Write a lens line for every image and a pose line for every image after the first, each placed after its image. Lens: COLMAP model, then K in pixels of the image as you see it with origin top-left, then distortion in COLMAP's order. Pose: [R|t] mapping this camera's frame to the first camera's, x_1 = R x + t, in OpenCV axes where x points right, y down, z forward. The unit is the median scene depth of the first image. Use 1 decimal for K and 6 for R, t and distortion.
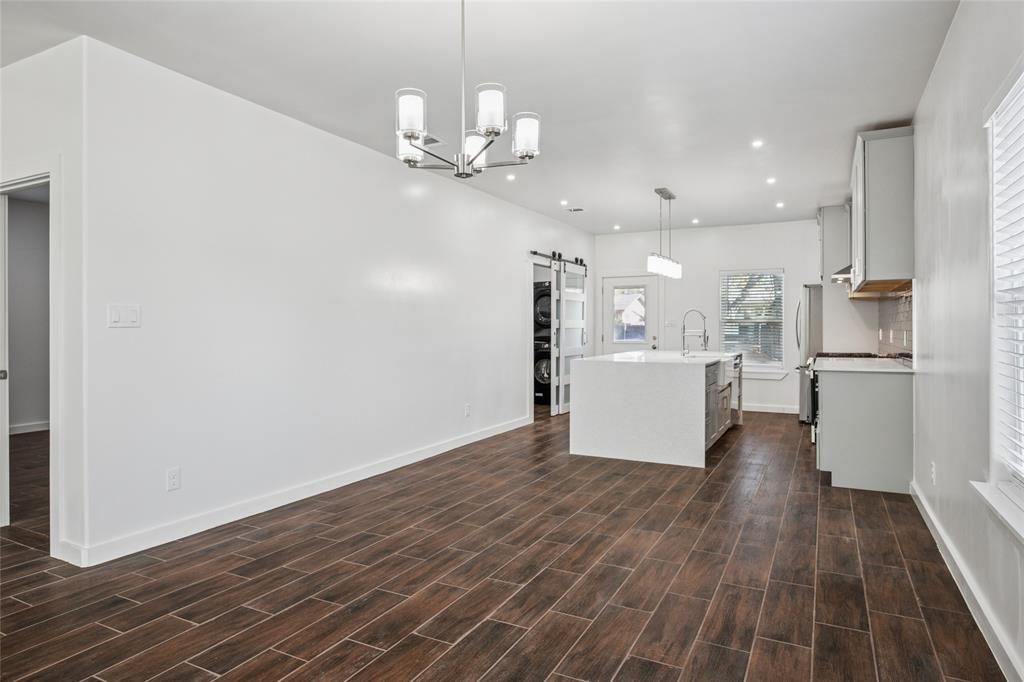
lens RADIAL K [[596.9, 0, 510.2], [0, 596.9, 331.5], [0, 0, 1]] dist [-0.001267, -0.003051]
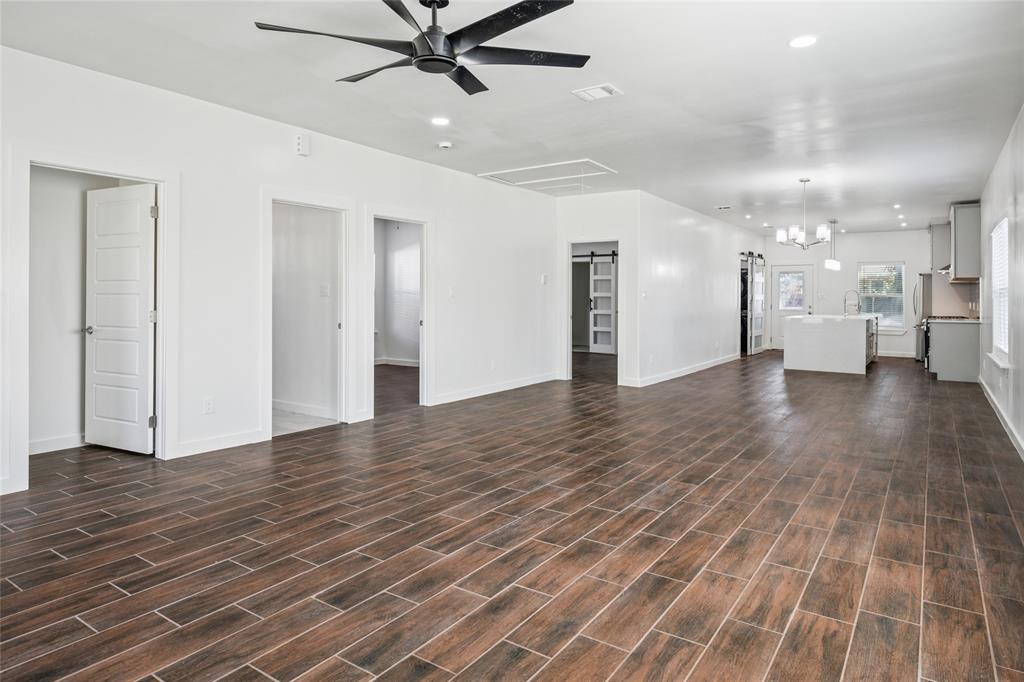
lens RADIAL K [[609.1, 0, 517.1], [0, 609.1, 293.5], [0, 0, 1]] dist [0.001677, 0.001608]
pose [[0.993463, 0.008296, -0.113849, -0.580803], [-0.009848, 0.999866, -0.013078, 0.008920], [0.113725, 0.014114, 0.993412, -1.101920]]
